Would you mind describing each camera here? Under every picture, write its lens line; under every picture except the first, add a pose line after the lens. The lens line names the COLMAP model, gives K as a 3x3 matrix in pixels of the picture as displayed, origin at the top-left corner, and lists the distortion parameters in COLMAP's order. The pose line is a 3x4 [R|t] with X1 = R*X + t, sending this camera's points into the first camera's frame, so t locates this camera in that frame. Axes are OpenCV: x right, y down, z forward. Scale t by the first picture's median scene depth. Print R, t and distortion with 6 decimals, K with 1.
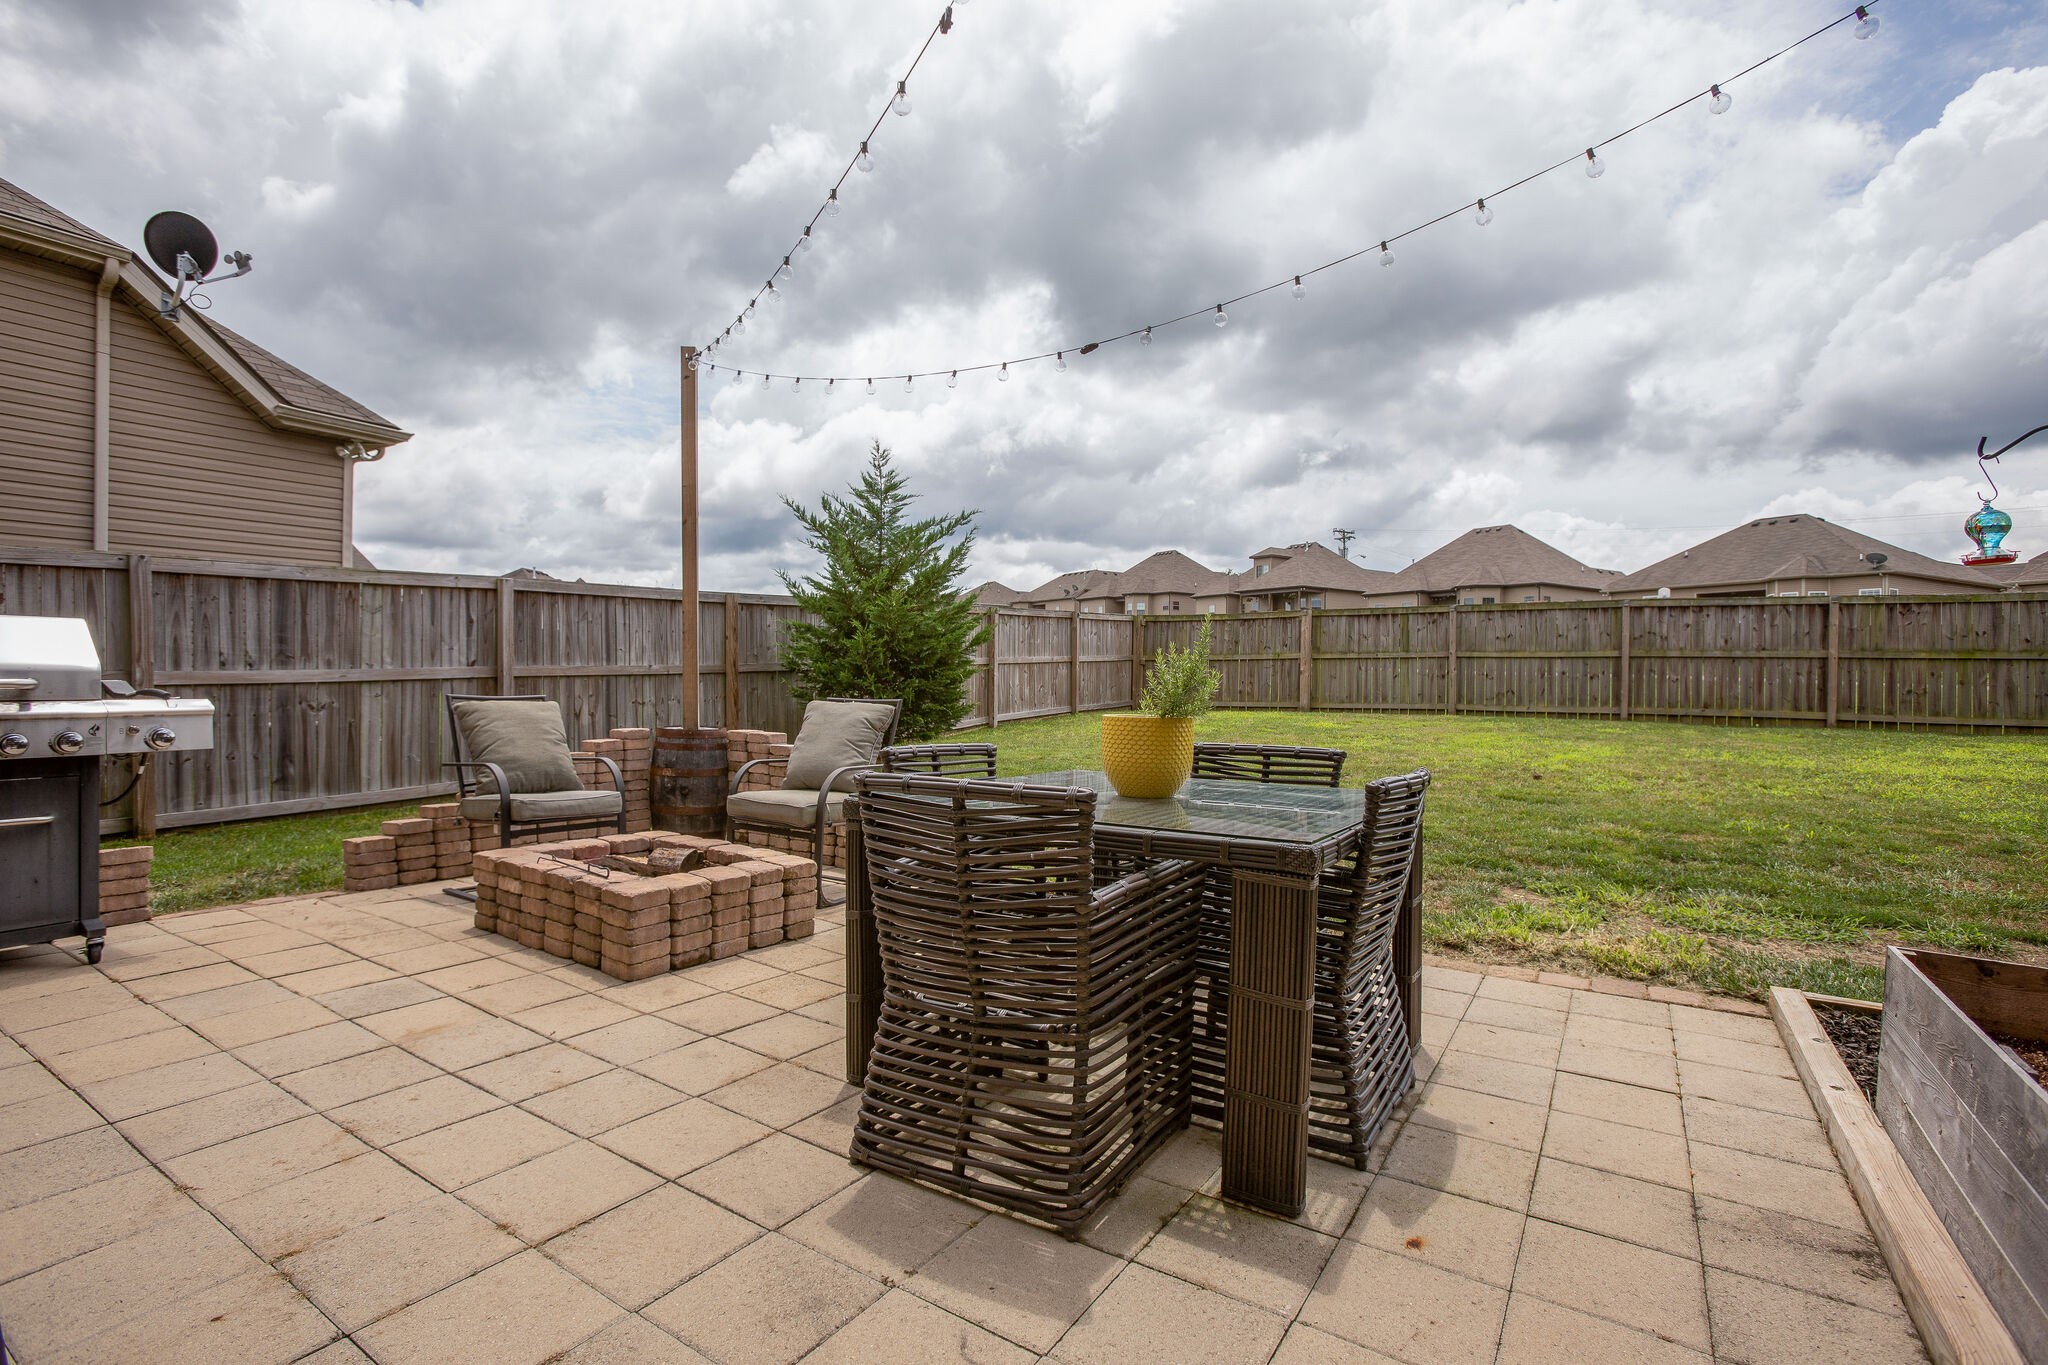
lens RADIAL K [[940.6, 0, 1025.5], [0, 940.6, 689.8], [0, 0, 1]] dist [-0.020509, 0.003416]
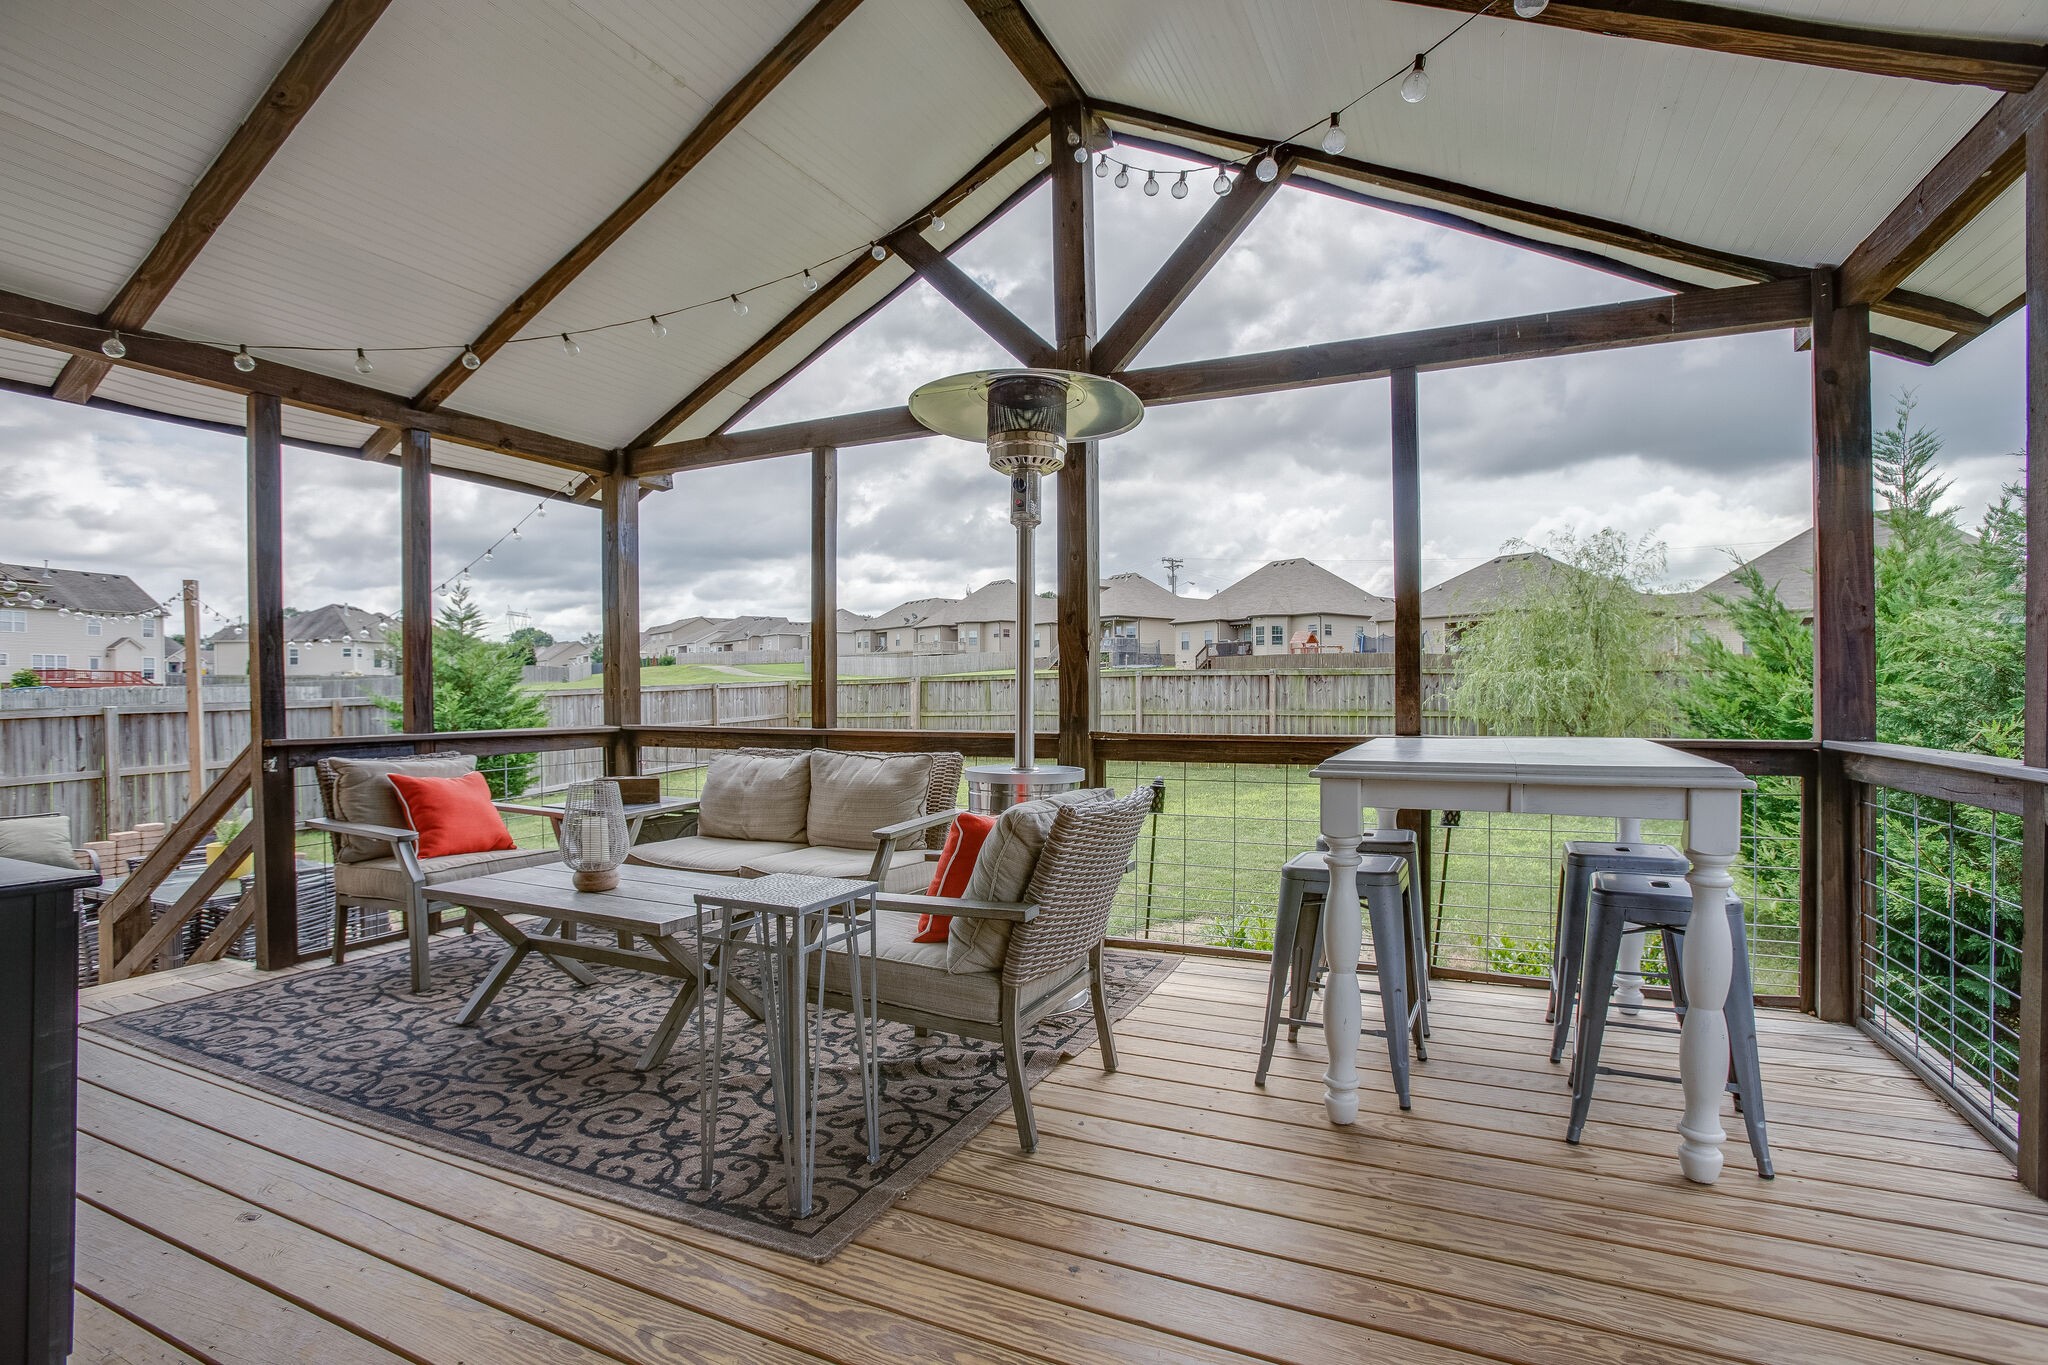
lens RADIAL K [[940.6, 0, 1031.8], [0, 940.6, 675.6], [0, 0, 1]] dist [-0.020509, 0.003416]
pose [[0.992318, -0.014342, 0.122880, 0.335566], [0.018260, 0.999358, -0.030816, -0.052090], [-0.122359, 0.032823, 0.991943, -0.280568]]
